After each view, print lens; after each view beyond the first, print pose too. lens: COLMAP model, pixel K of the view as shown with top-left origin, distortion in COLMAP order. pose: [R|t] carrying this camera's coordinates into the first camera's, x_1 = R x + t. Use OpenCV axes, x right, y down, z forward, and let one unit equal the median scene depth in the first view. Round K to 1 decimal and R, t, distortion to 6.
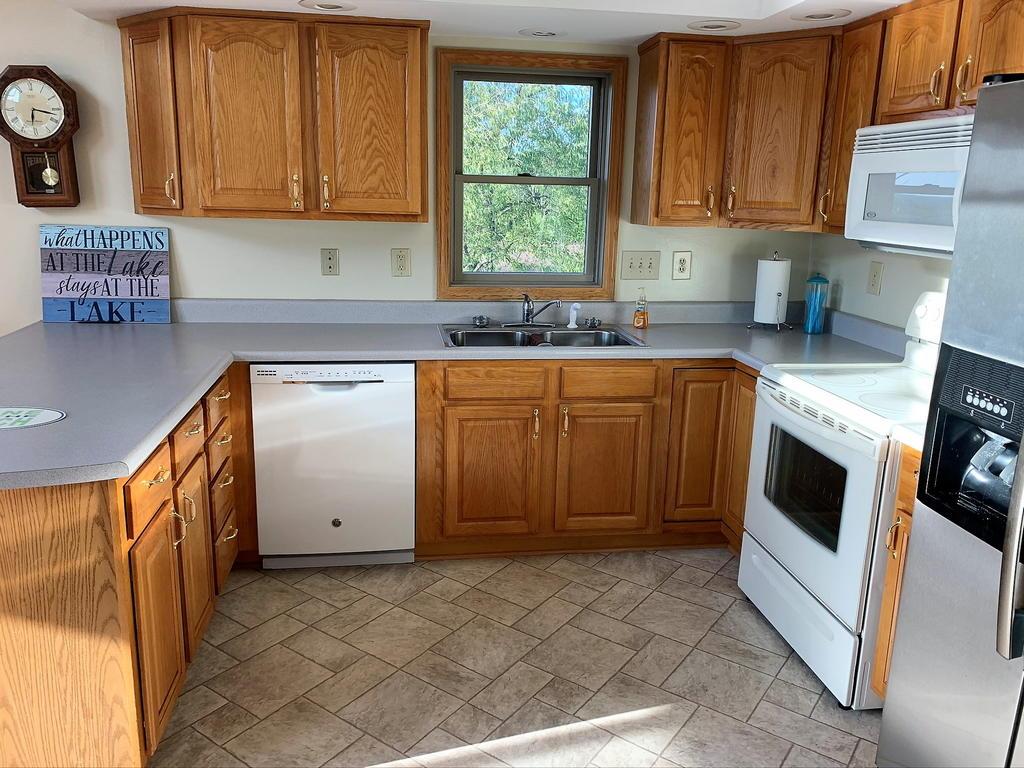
lens RADIAL K [[786.5, 0, 505.8], [0, 786.5, 379.1], [0, 0, 1]] dist [0.020895, -0.027623]
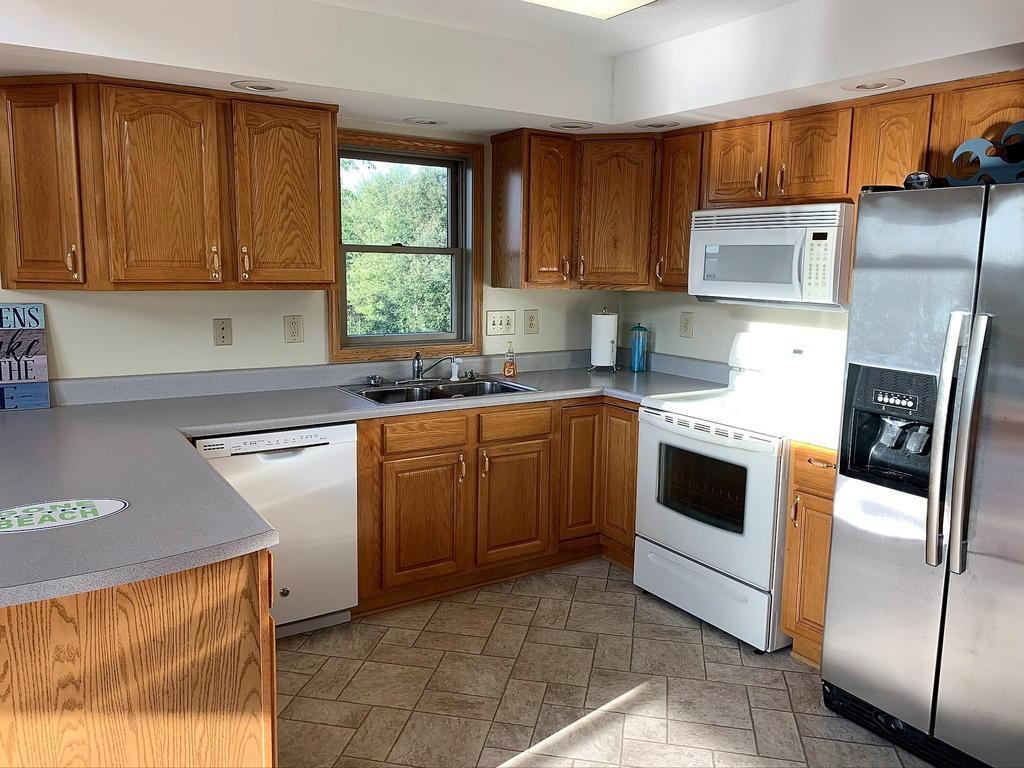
lens RADIAL K [[786.5, 0, 507.6], [0, 786.5, 378.5], [0, 0, 1]] dist [0.020895, -0.027623]
pose [[0.910212, -0.071094, 0.407995, -0.347957], [0.101746, 0.993349, -0.053896, -0.002113], [-0.401450, 0.090569, 0.911392, -0.040476]]
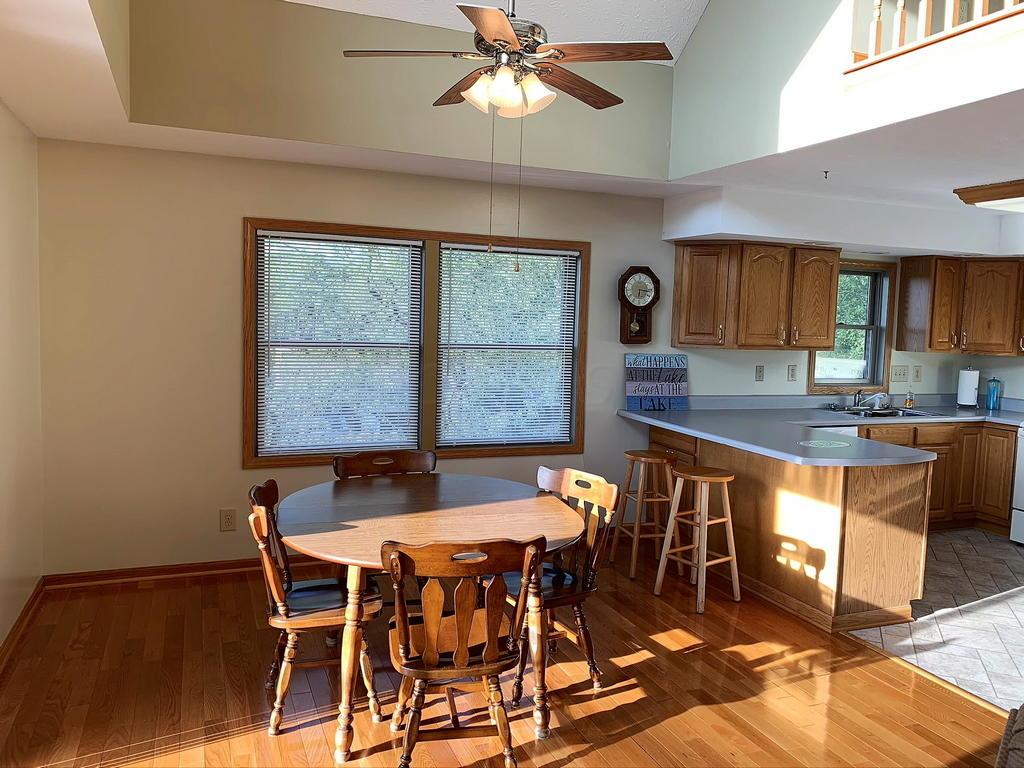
lens RADIAL K [[786.5, 0, 507.1], [0, 786.5, 377.0], [0, 0, 1]] dist [0.020895, -0.027623]
pose [[0.972758, -0.011039, 0.231561, -1.319396], [0.045203, 0.988725, -0.142758, 0.091053], [-0.227374, 0.149337, 0.962289, -0.606681]]
